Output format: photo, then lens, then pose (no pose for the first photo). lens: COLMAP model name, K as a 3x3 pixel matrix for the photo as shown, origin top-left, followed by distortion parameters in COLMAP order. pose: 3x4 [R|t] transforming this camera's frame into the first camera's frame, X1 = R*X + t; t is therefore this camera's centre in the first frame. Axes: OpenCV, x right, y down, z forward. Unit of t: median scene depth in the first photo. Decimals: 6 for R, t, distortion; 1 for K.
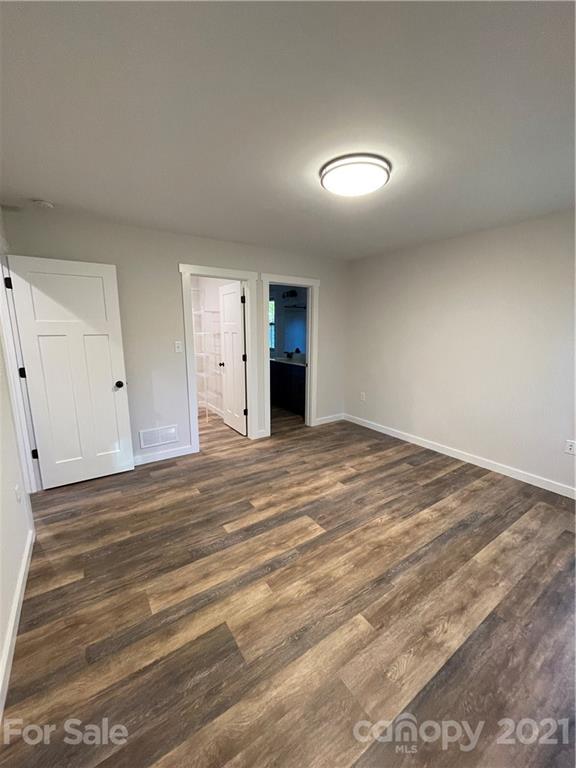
lens RADIAL K [[307.7, 0, 292.9], [0, 307.7, 384.3], [0, 0, 1]] dist [0.000155, 0.000355]
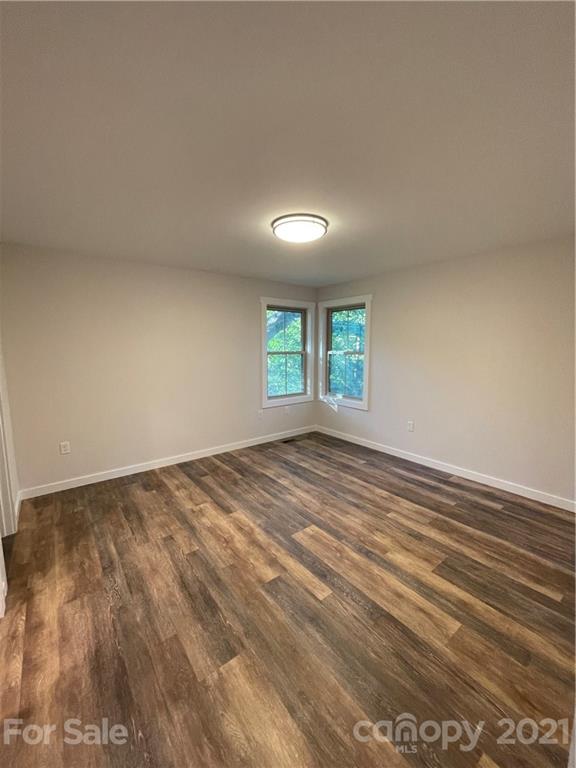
lens RADIAL K [[307.7, 0, 291.4], [0, 307.7, 381.2], [0, 0, 1]] dist [0.000155, 0.000355]
pose [[-0.058042, -0.121324, 0.990915, -0.845964], [0.185628, 0.973966, 0.130122, -0.181467], [-0.980904, 0.191494, -0.034009, 0.901708]]
